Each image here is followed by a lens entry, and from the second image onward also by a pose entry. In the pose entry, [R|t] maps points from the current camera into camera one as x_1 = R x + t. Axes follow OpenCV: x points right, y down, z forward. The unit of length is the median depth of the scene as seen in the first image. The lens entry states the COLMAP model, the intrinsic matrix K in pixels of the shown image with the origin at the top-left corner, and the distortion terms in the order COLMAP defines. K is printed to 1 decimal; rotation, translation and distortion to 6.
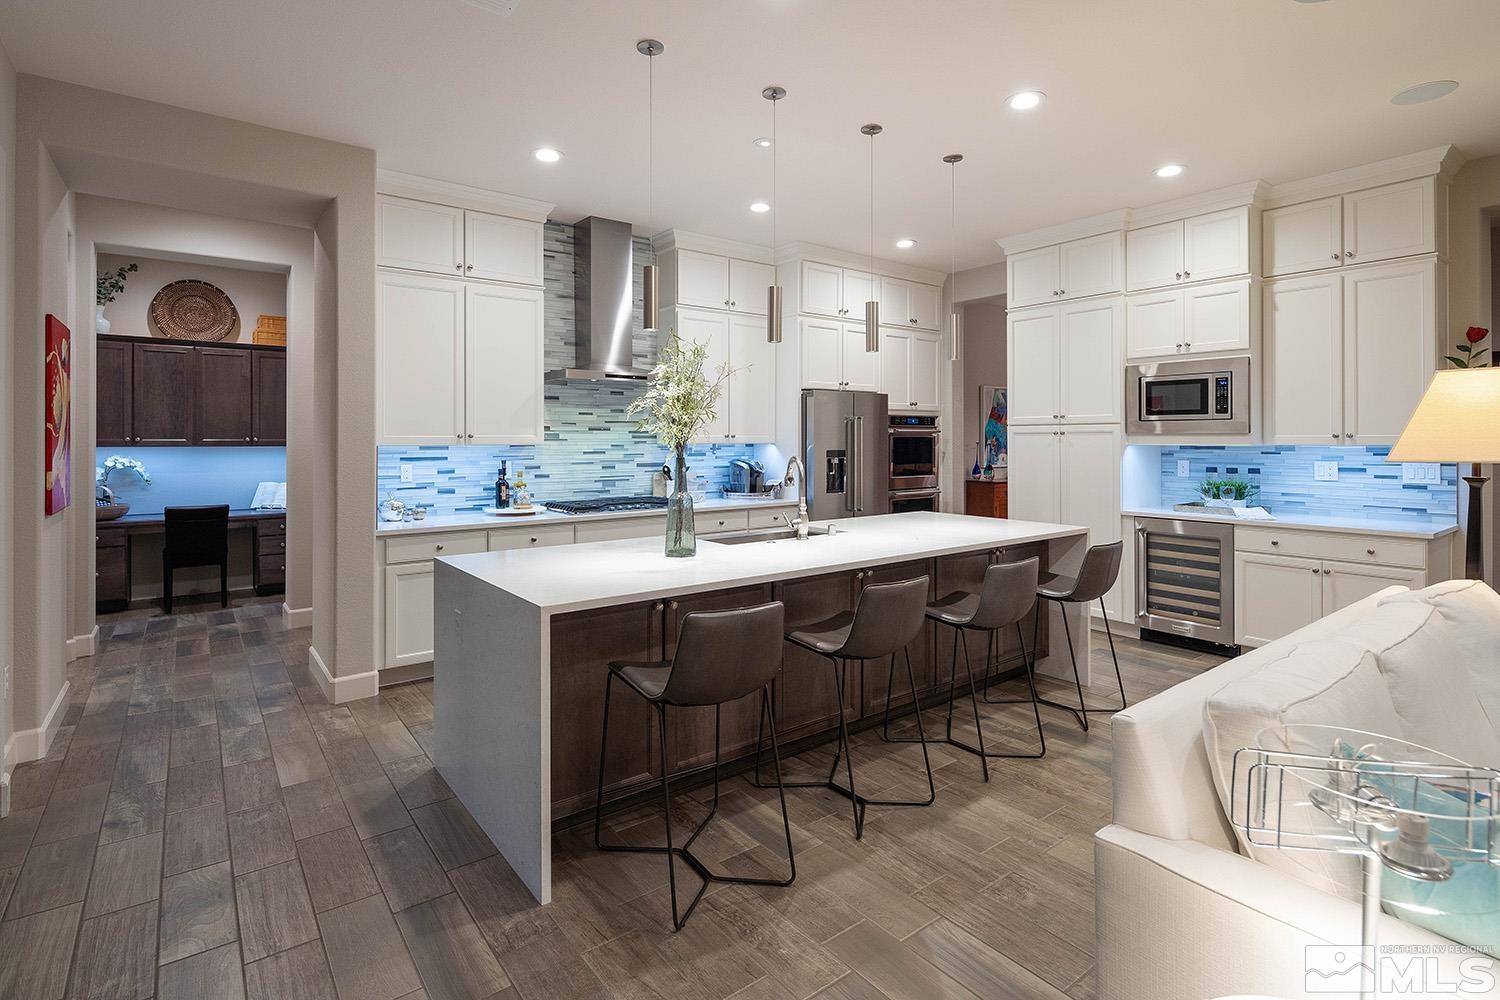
lens RADIAL K [[733.1, 0, 758.5], [0, 733.1, 430.3], [0, 0, 1]] dist [0.000885, -0.003259]
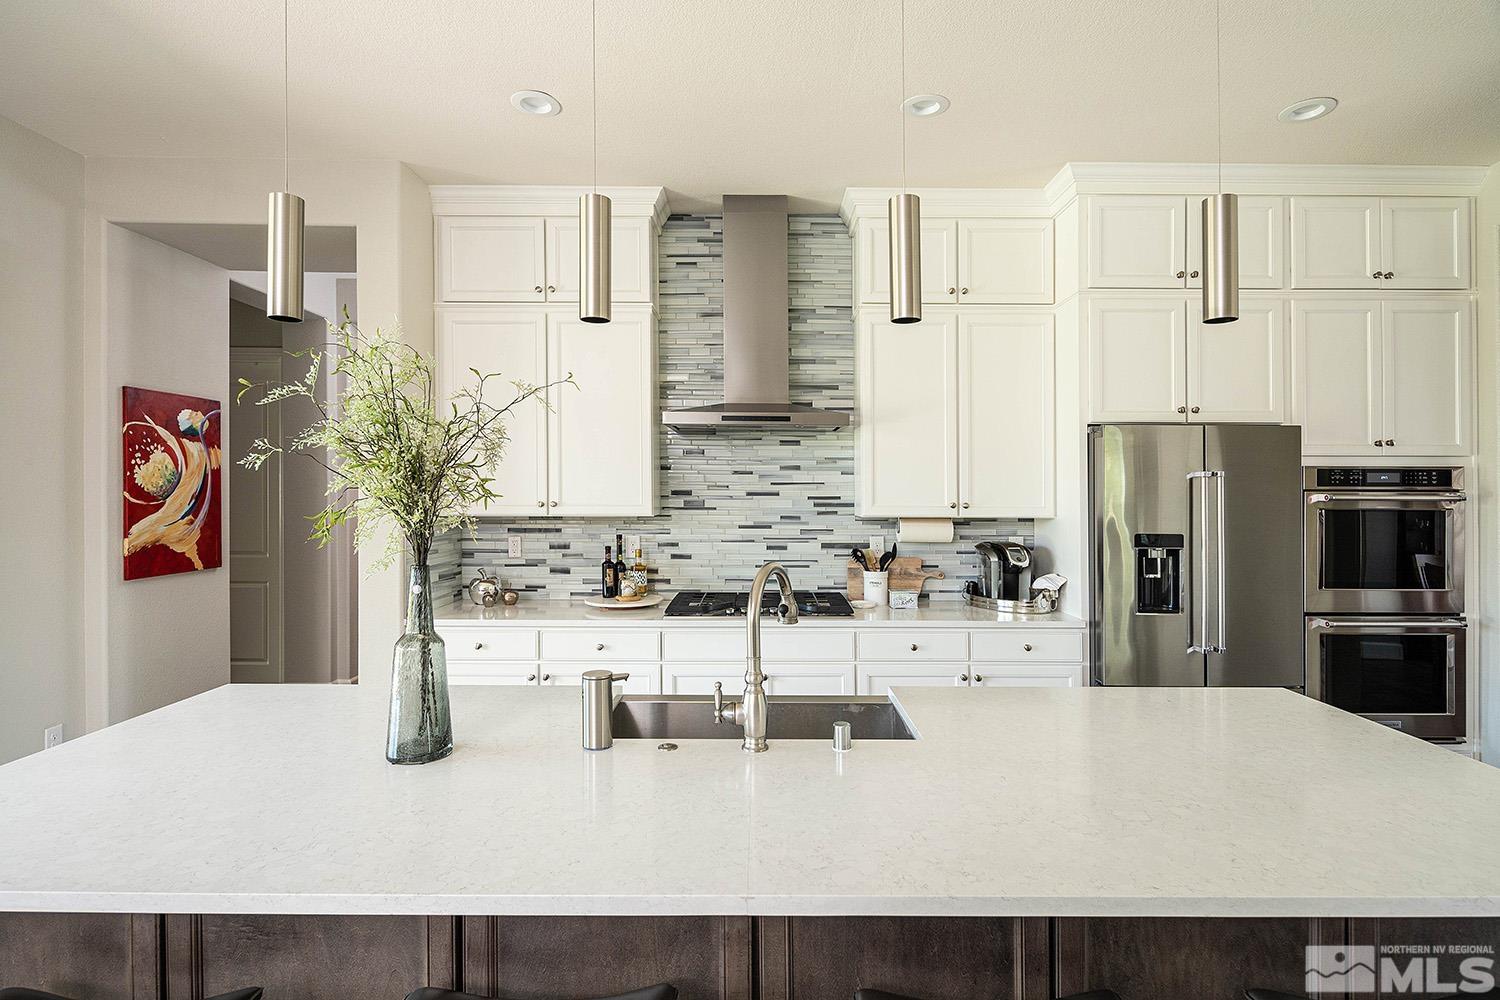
lens RADIAL K [[733.1, 0, 772.9], [0, 733.1, 475.9], [0, 0, 1]] dist [0.000885, -0.003259]
pose [[0.790873, -0.009143, -0.611913, 0.222640], [0.001039, 0.999907, -0.013598, -0.009180], [0.611980, 0.010119, 0.790809, 0.427511]]
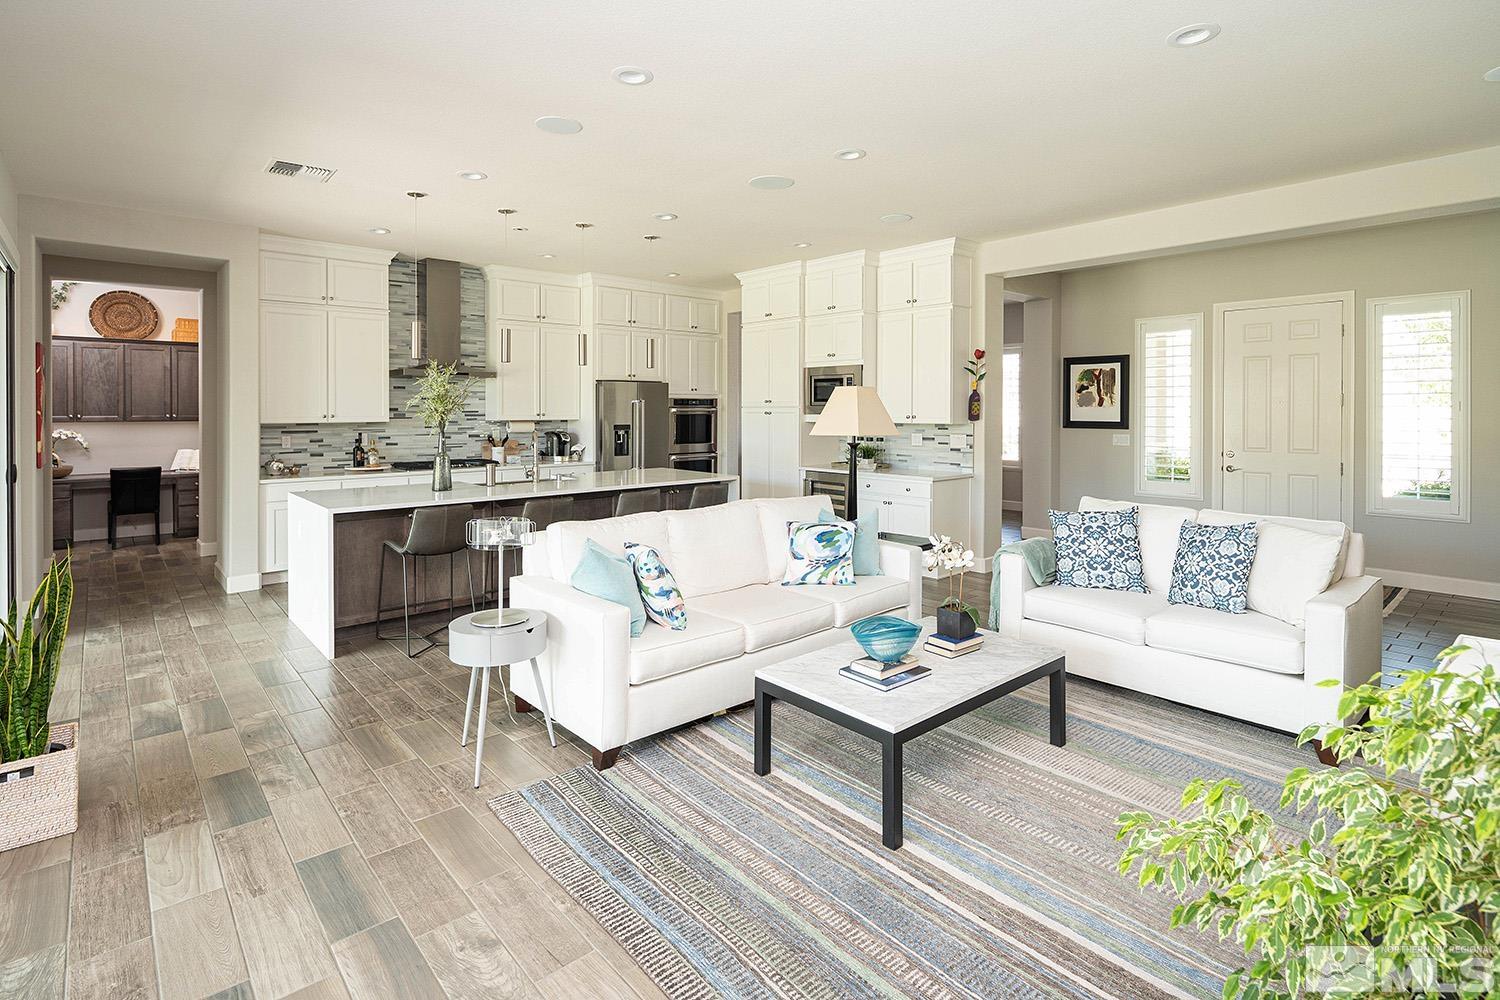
lens RADIAL K [[733.1, 0, 760.2], [0, 733.1, 408.2], [0, 0, 1]] dist [0.000885, -0.003259]
pose [[0.997443, 0.001495, 0.071446, 0.280182], [-0.002381, 0.999921, 0.012326, -0.022638], [-0.071422, -0.012465, 0.997368, -0.404585]]
